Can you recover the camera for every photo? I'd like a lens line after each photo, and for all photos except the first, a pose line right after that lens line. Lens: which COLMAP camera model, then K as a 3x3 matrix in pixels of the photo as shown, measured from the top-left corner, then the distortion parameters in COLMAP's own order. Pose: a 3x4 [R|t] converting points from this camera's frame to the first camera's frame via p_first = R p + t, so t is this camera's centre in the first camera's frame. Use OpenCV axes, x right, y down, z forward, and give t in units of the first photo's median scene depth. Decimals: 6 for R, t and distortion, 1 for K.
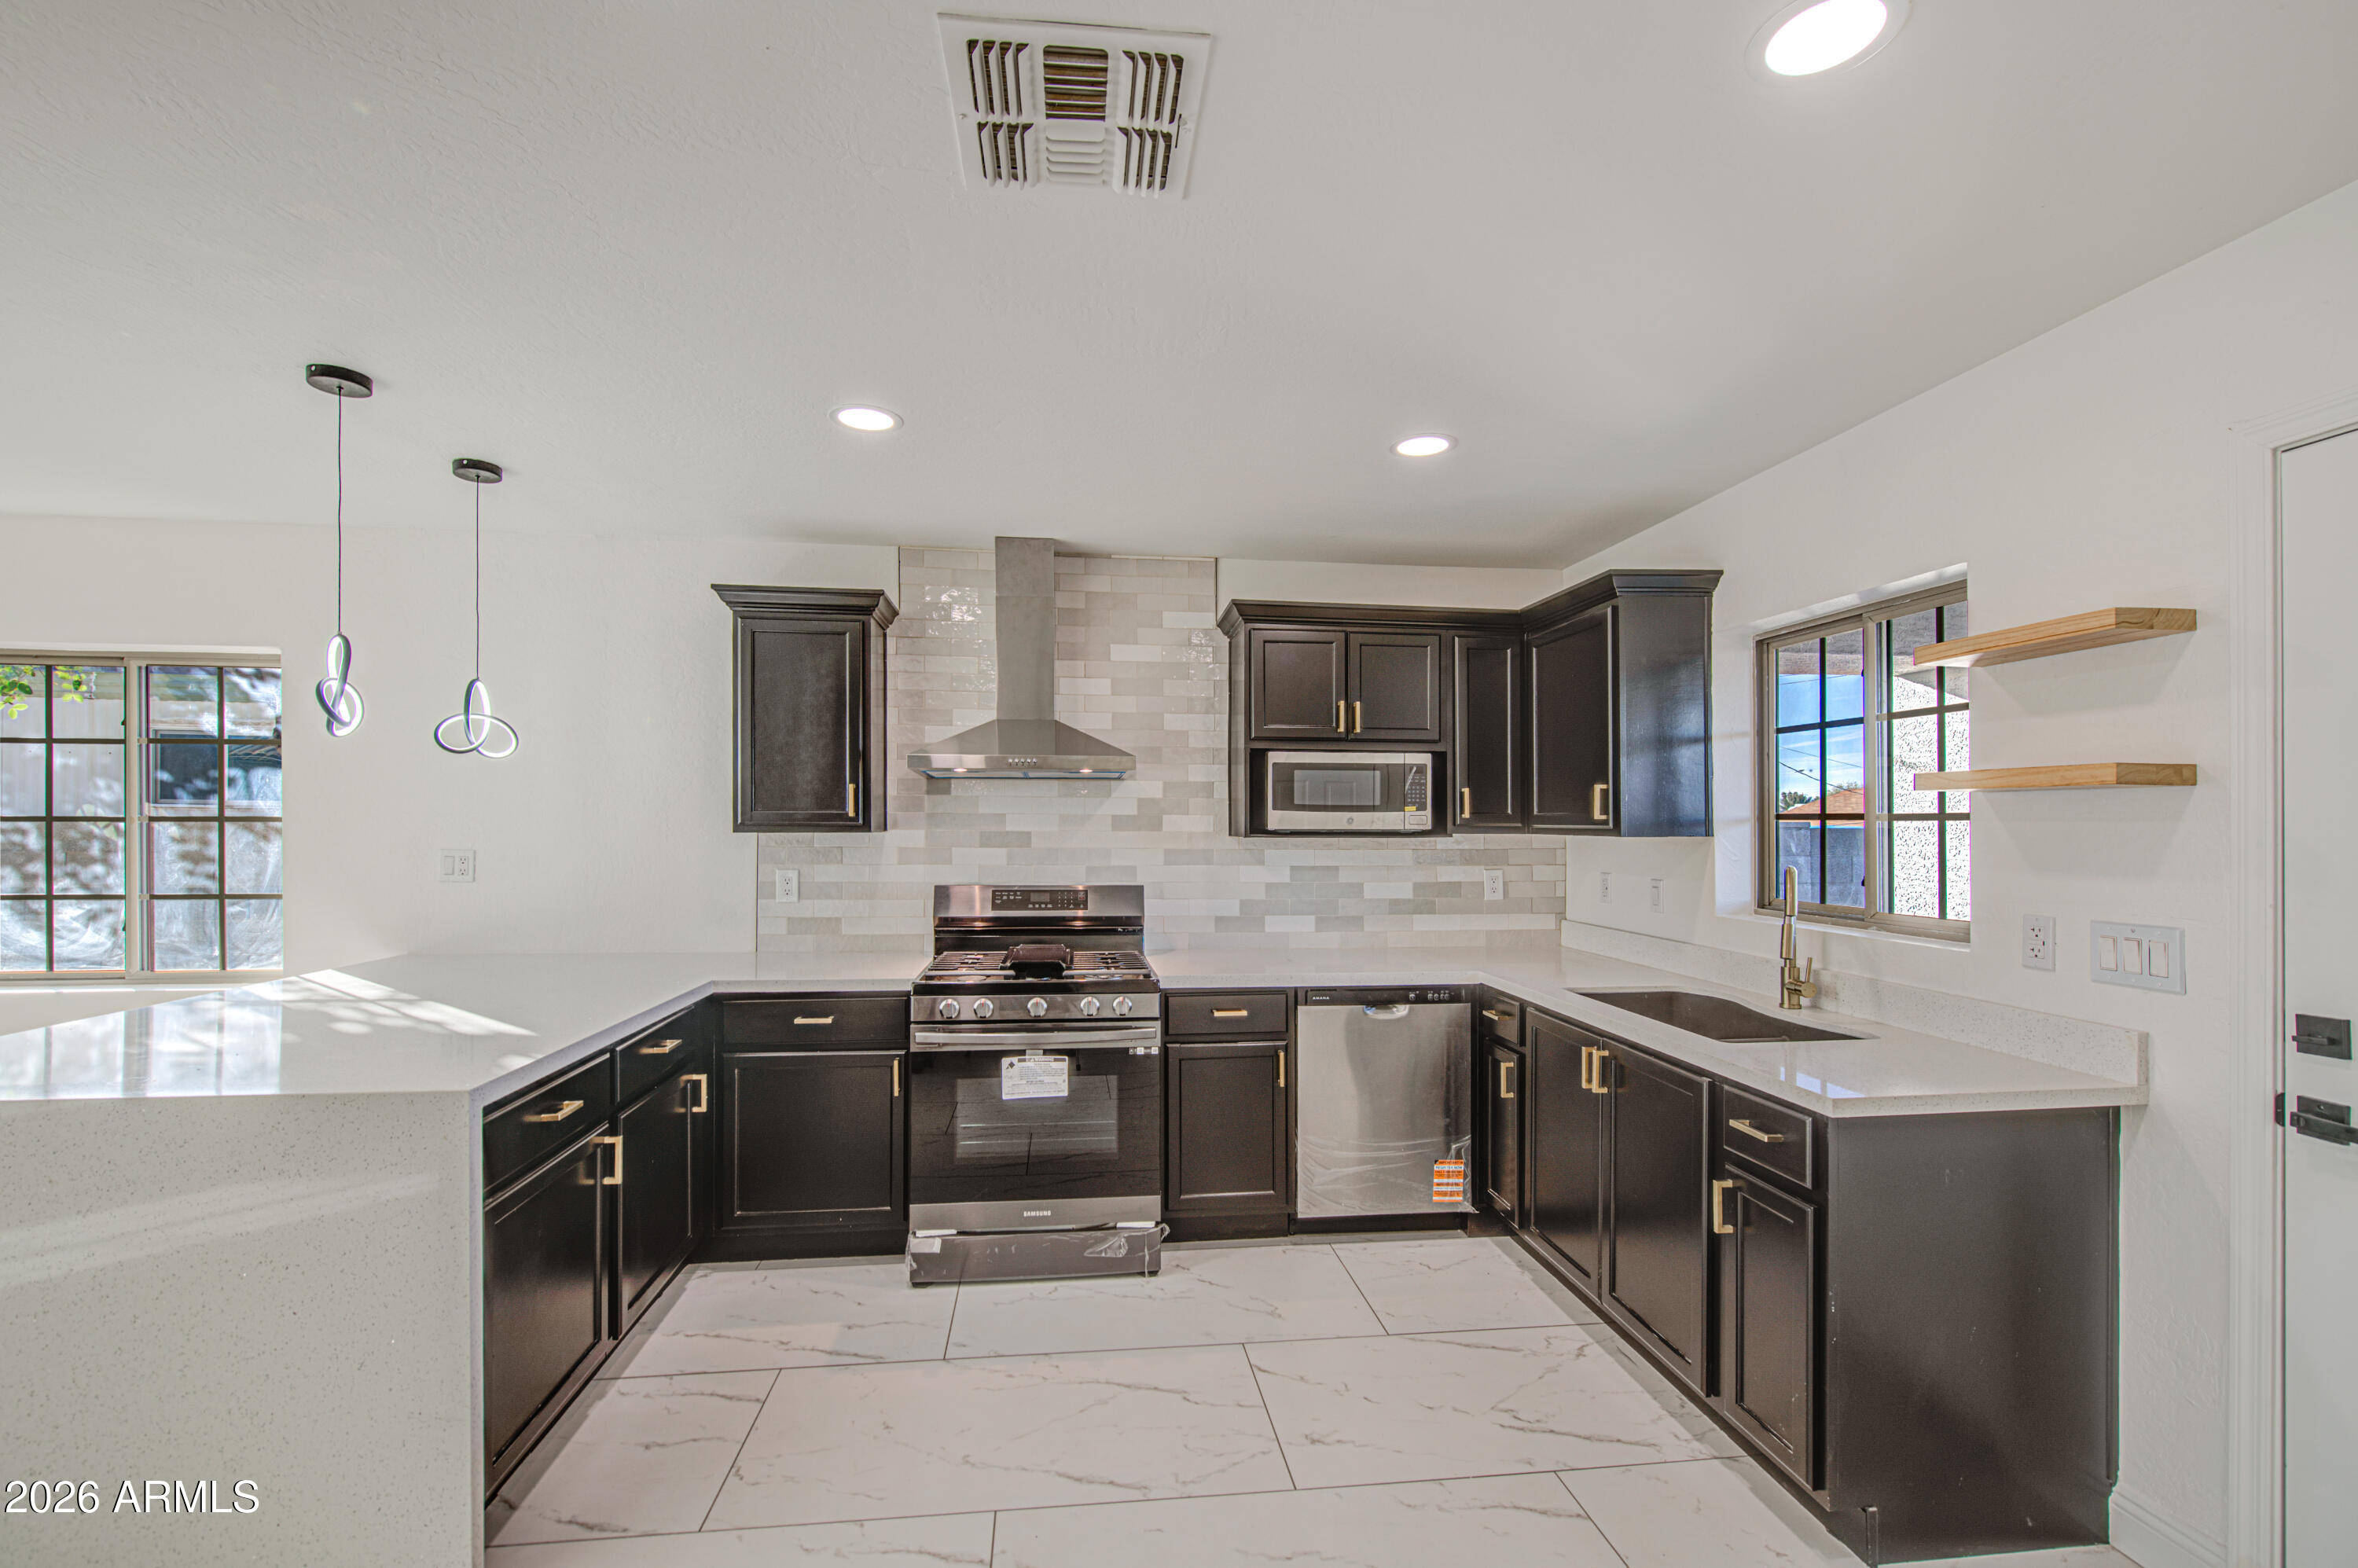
lens RADIAL K [[1001.8, 0, 1171.0], [0, 1001.8, 809.0], [0, 0, 1]] dist [-0.000911, -0.000428]
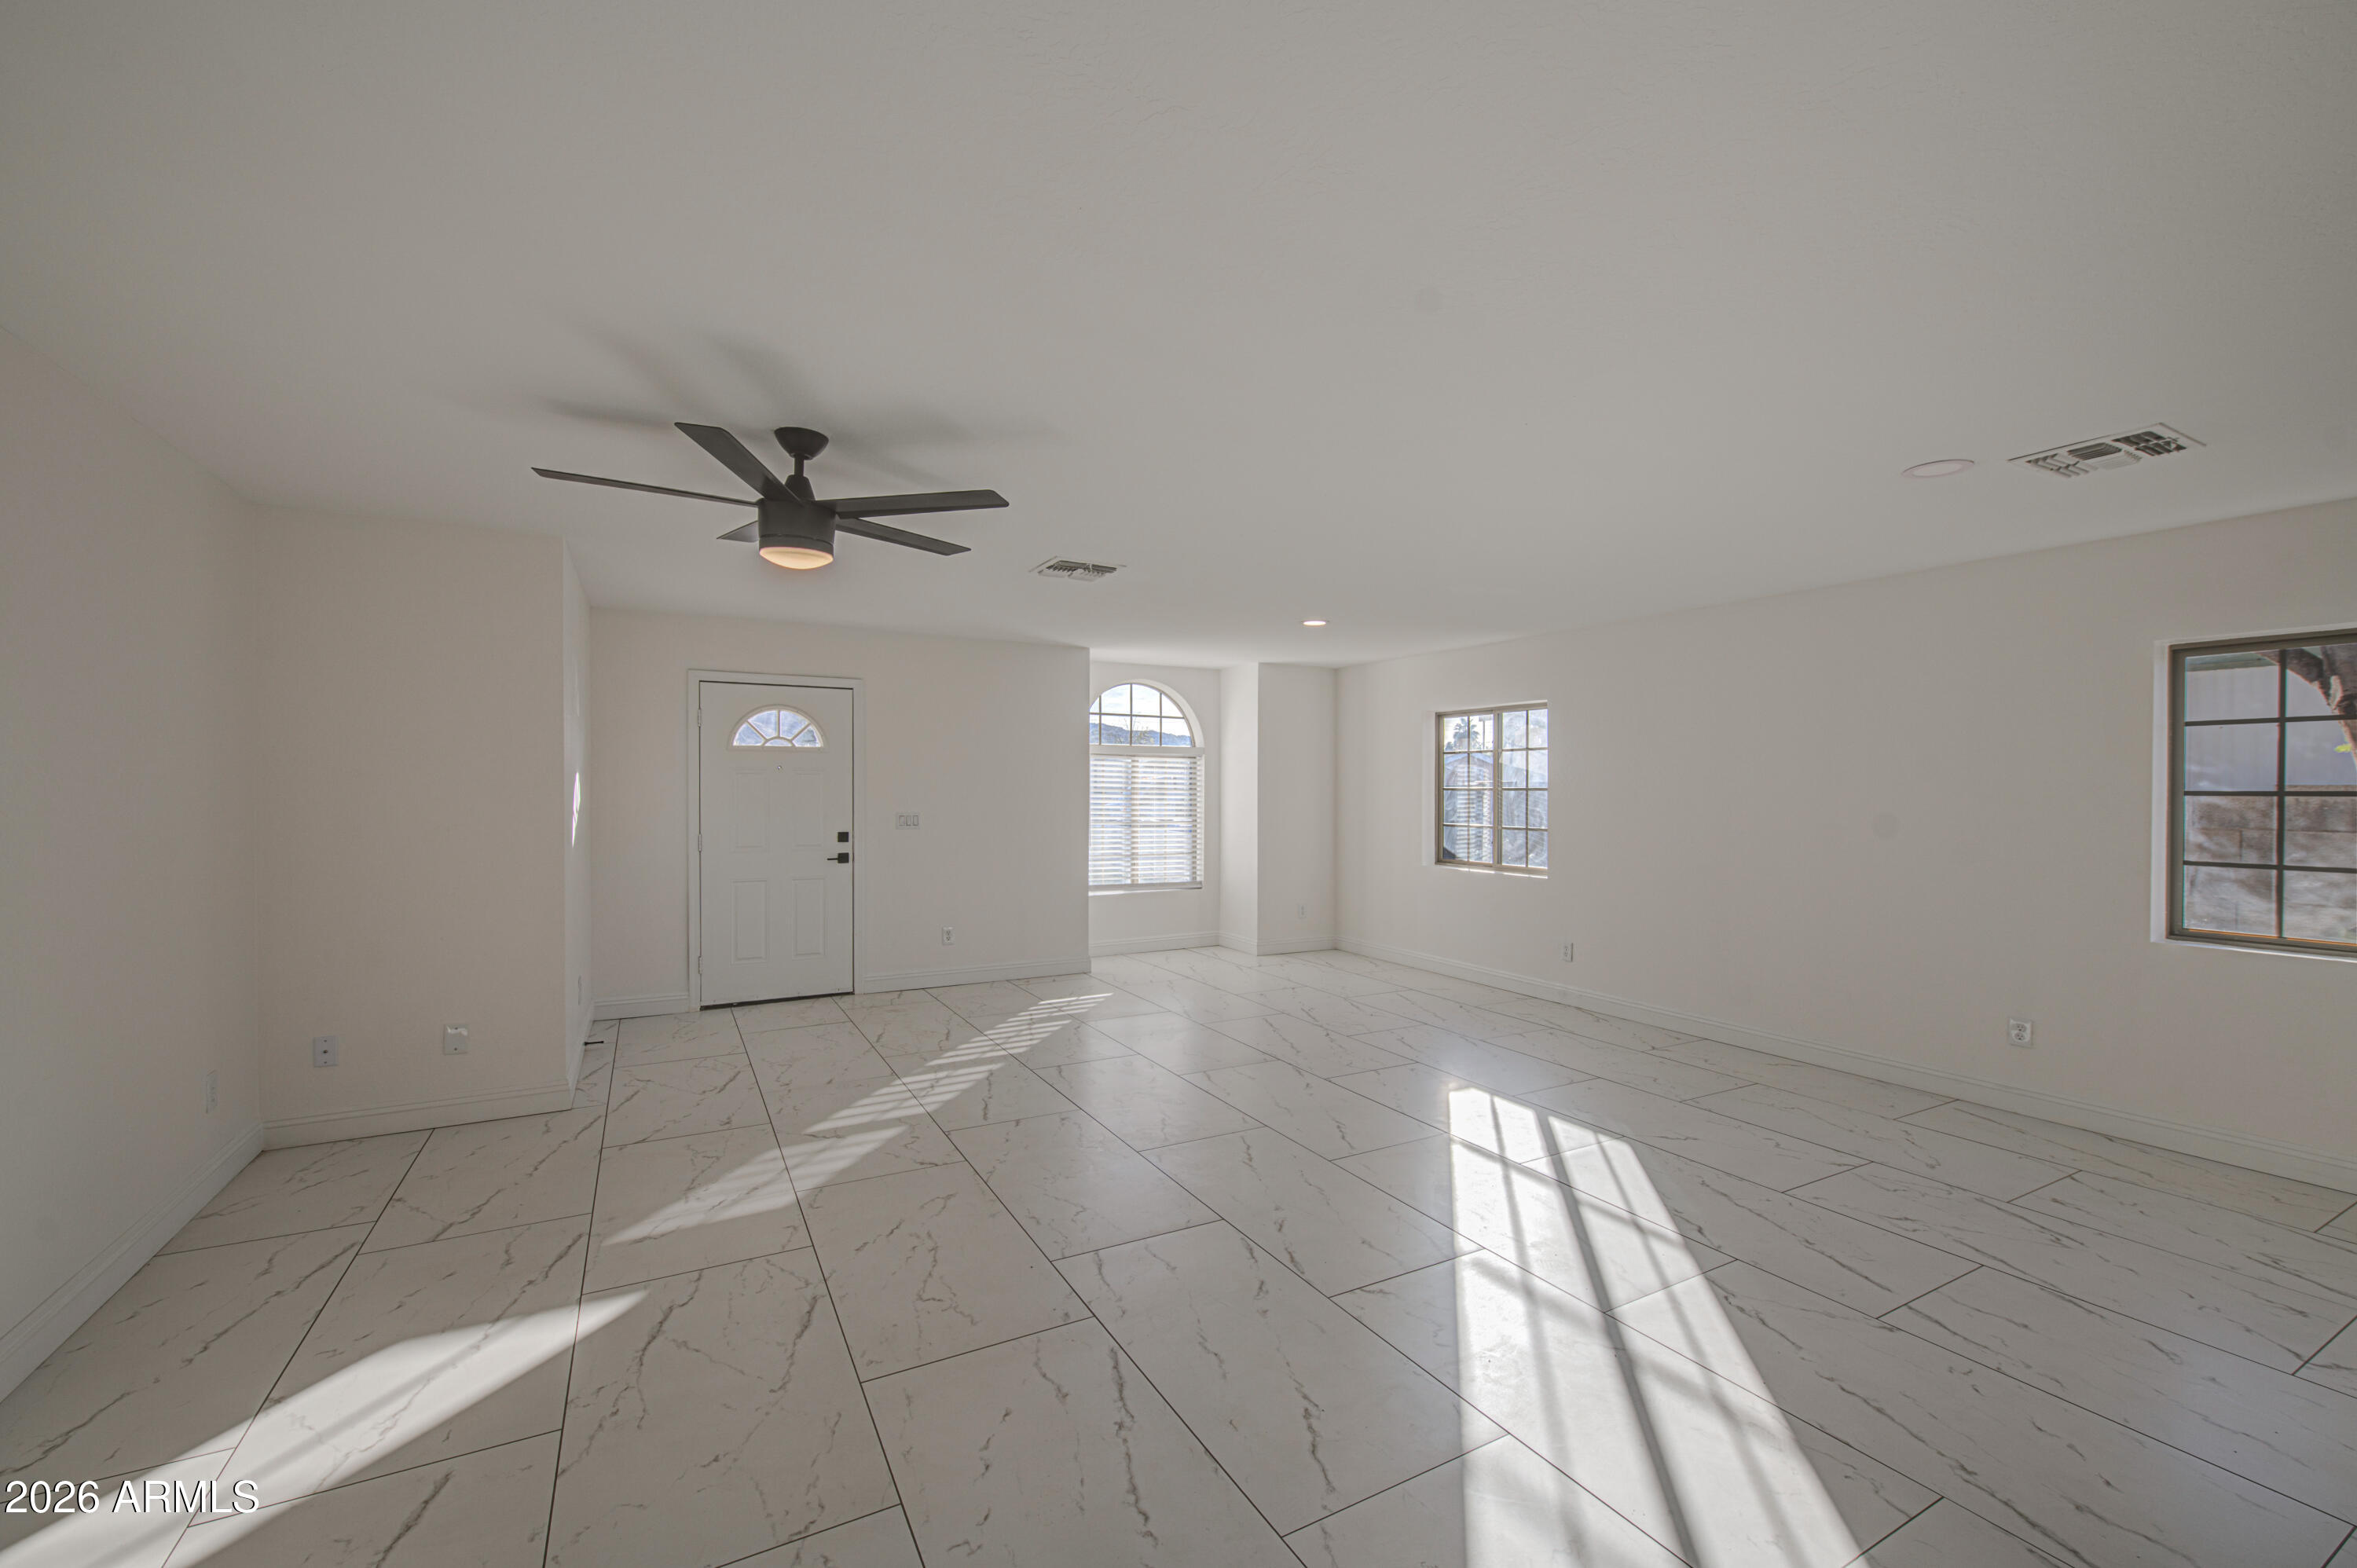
lens RADIAL K [[945.1, 0, 1185.8], [0, 945.1, 788.9], [0, 0, 1]] dist [-0.000125, -0.000071]
pose [[0.379050, -0.001946, -0.925374, -0.635555], [0.008523, 0.999963, 0.001389, -0.005393], [0.925337, -0.008414, 0.379052, -0.444849]]
